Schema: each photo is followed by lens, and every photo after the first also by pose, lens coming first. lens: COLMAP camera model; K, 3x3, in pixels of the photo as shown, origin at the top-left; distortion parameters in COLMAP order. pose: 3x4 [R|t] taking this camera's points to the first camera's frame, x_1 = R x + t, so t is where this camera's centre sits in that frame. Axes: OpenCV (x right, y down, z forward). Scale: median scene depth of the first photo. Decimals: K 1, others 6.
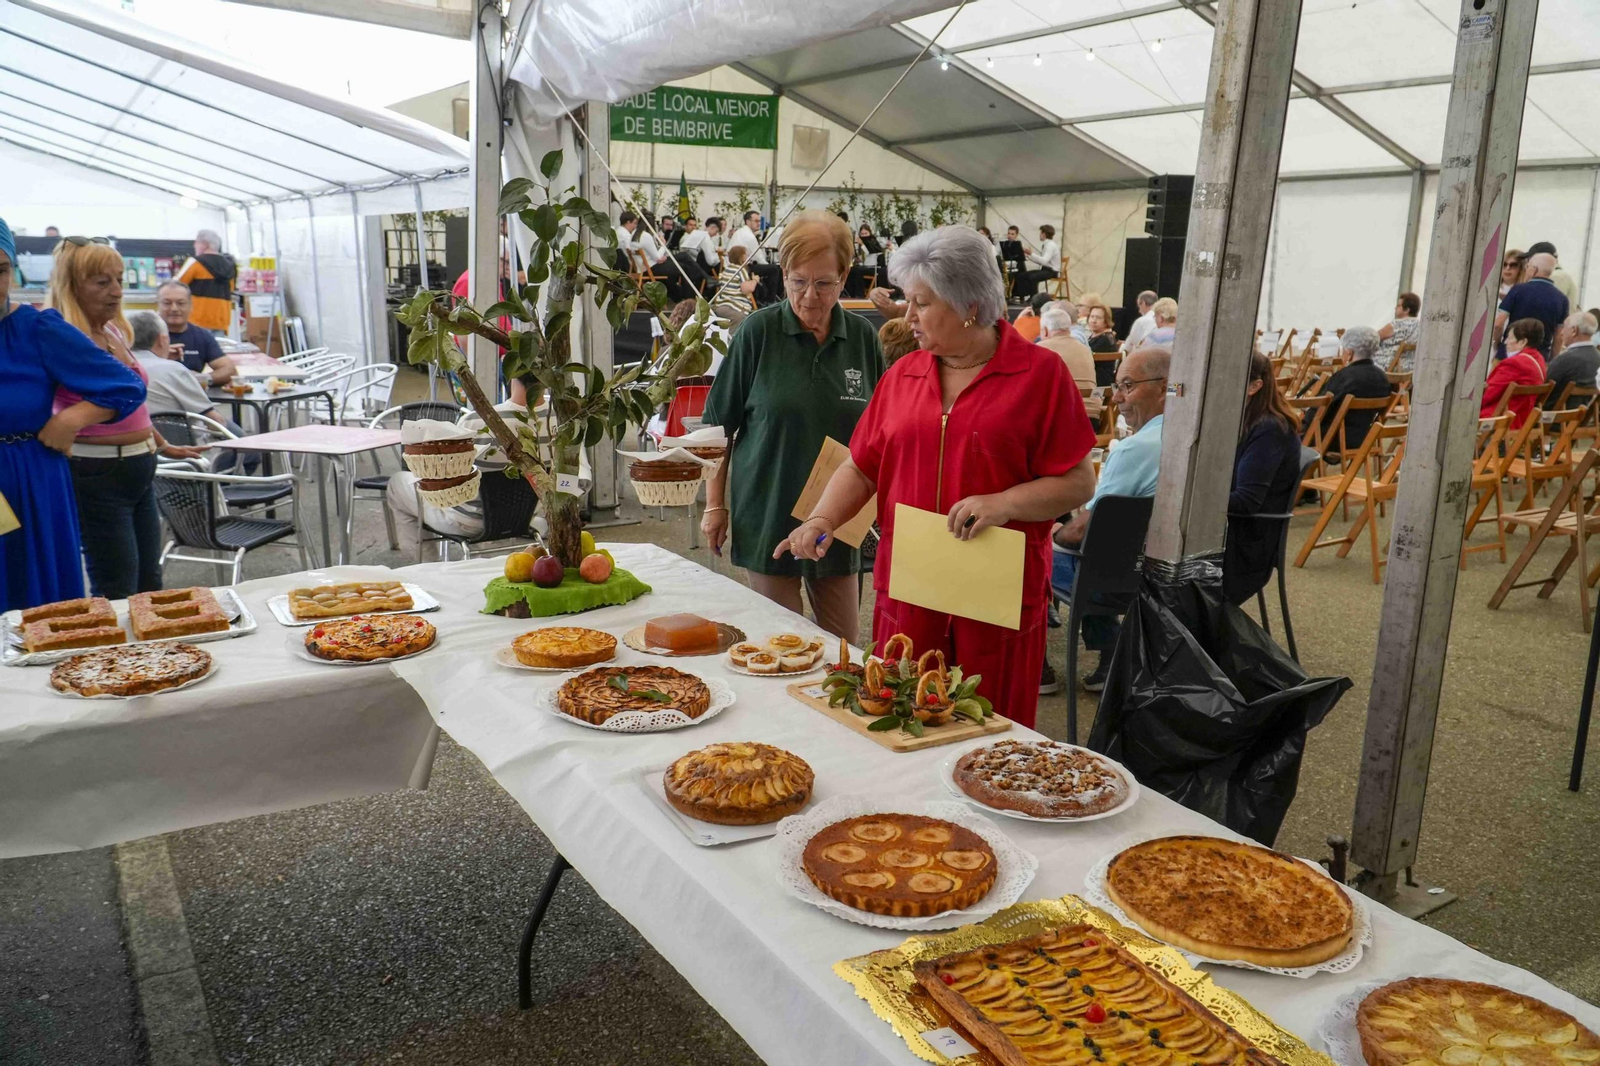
lens RADIAL K [[1284.7, 0, 804.3], [0, 1284.7, 523.7], [0, 0, 1]] dist [0.003758, -0.015833]
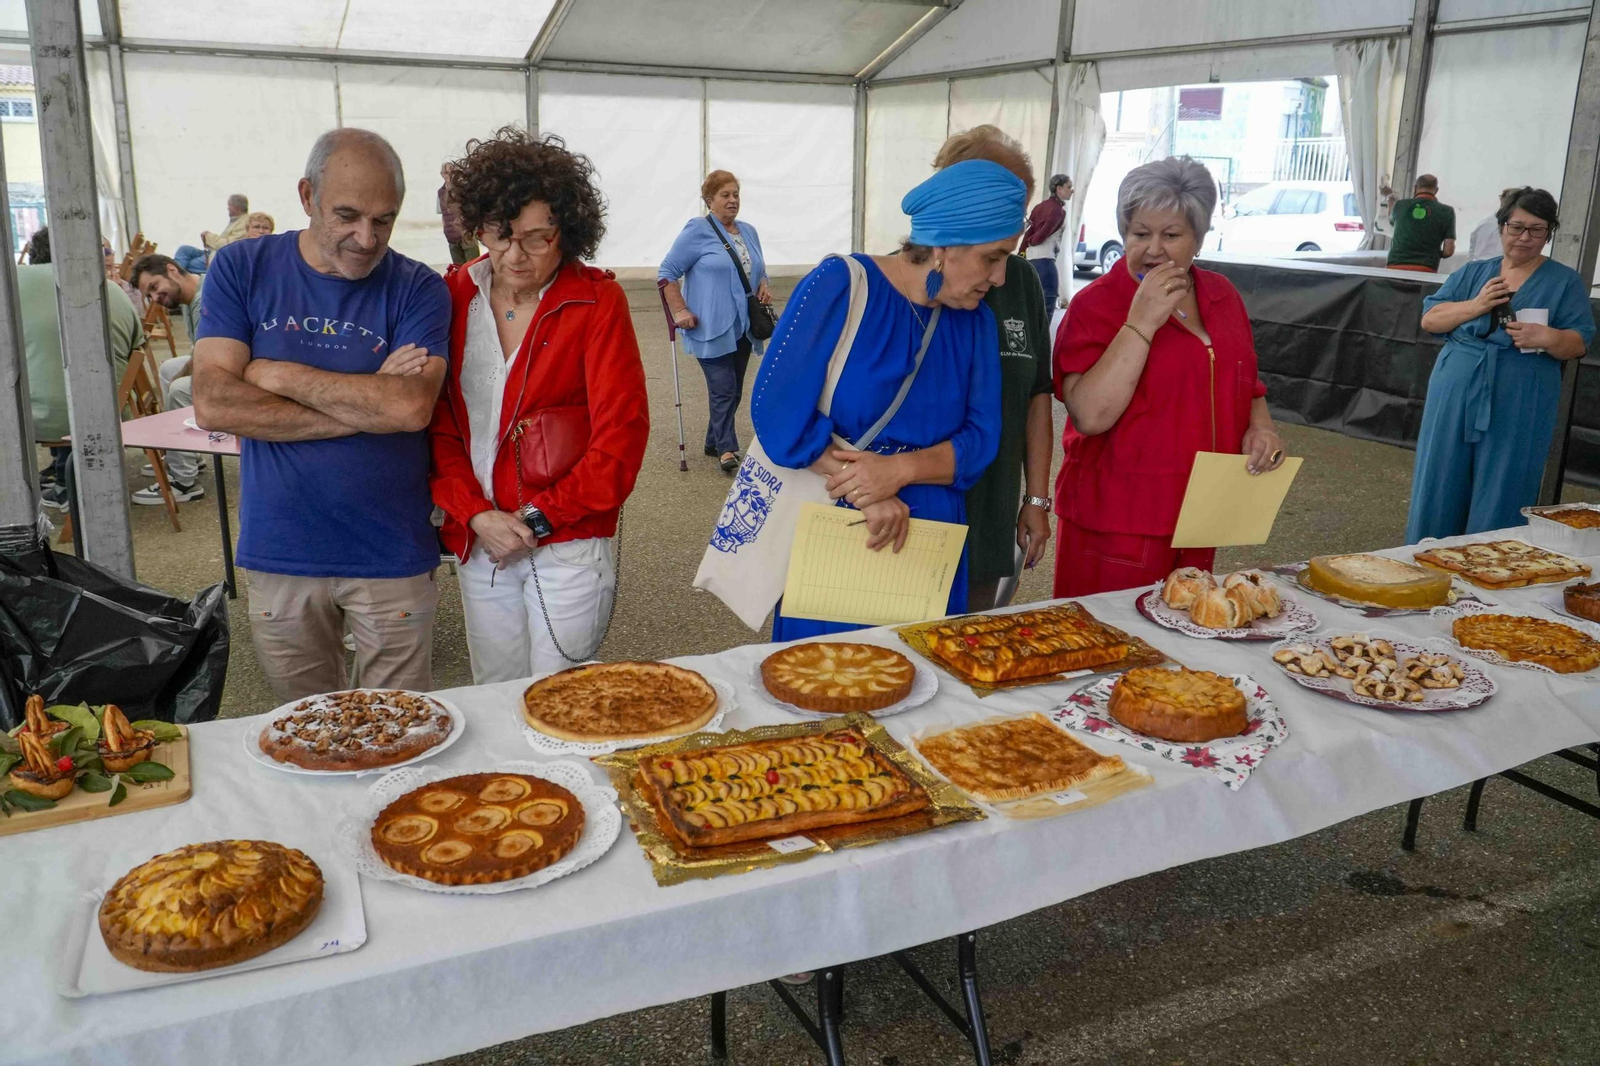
lens RADIAL K [[1284.7, 0, 803.0], [0, 1284.7, 533.5], [0, 0, 1]] dist [0.003758, -0.015833]
pose [[0.088773, -0.278600, 0.956296, -0.185597], [0.182008, 0.948459, 0.259421, -0.035012], [-0.979282, 0.151024, 0.134905, 0.152560]]
